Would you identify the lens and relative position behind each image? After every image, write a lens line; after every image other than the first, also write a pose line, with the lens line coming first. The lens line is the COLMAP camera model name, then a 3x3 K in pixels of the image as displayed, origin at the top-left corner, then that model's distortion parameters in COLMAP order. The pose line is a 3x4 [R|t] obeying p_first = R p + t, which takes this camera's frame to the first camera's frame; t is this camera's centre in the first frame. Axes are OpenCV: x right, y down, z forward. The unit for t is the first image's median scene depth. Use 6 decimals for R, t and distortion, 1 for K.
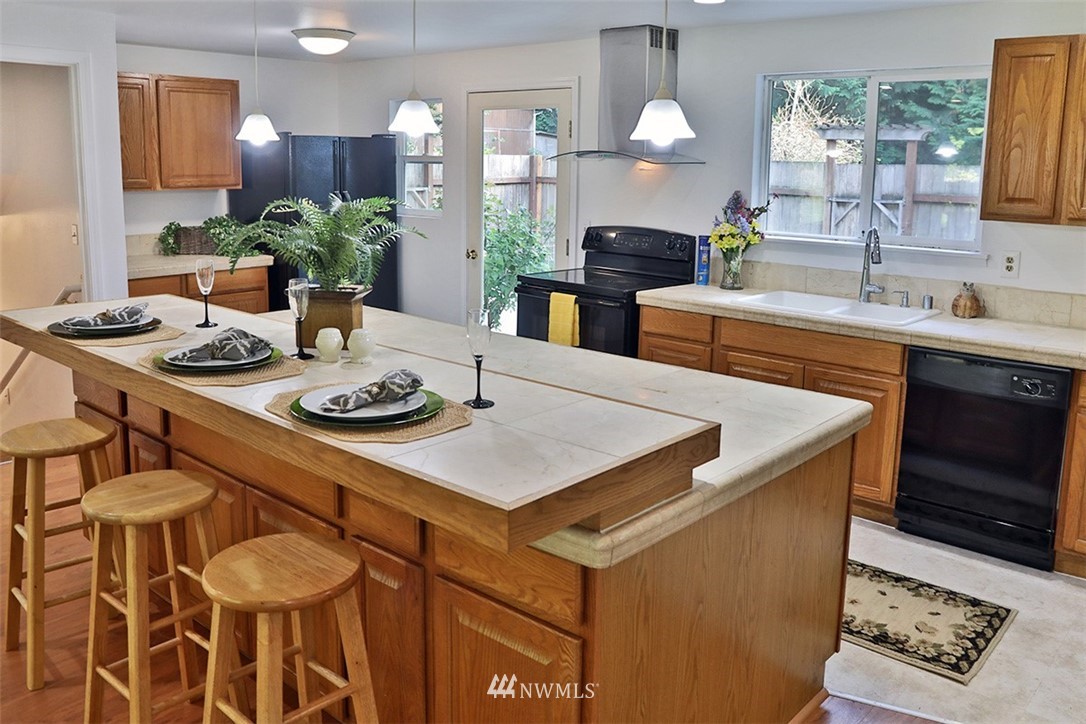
lens RADIAL K [[878.6, 0, 540.9], [0, 878.6, 314.8], [0, 0, 1]] dist [-0.010316, -0.004806]
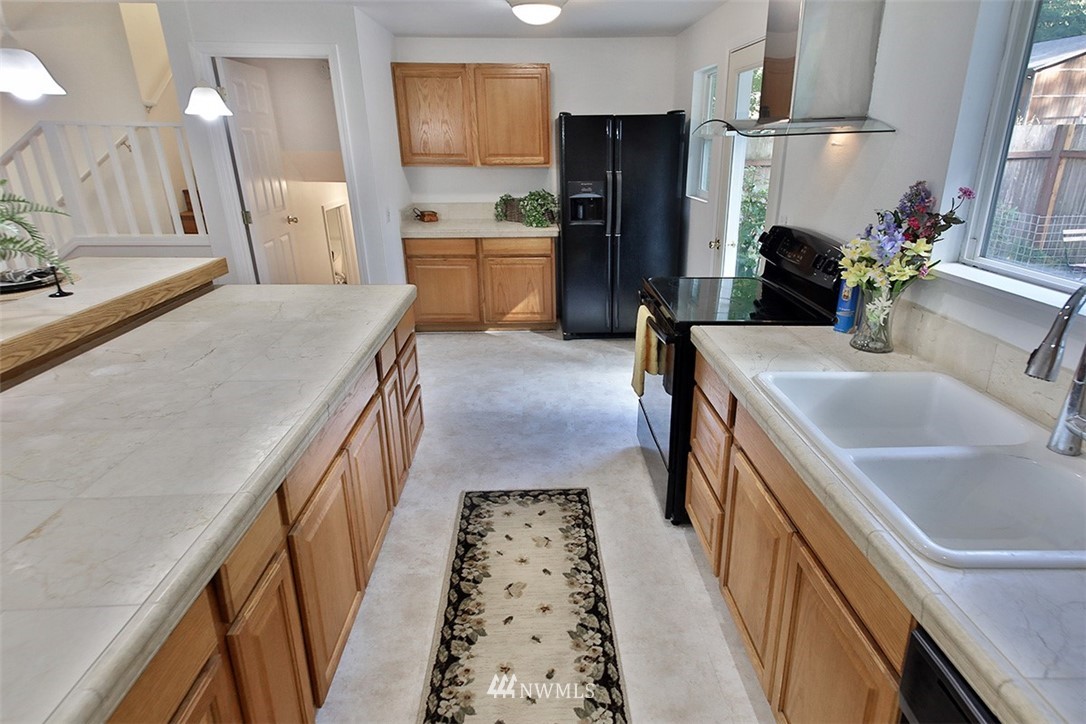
lens RADIAL K [[616.2, 0, 543.0], [0, 616.2, 362.0], [0, 0, 1]] dist [0.049466, 0.000318]
pose [[0.696052, 0.230412, -0.680017, 0.316829], [-0.114868, 0.970646, 0.211310, -0.076853], [0.708744, -0.068970, 0.702087, 0.475053]]
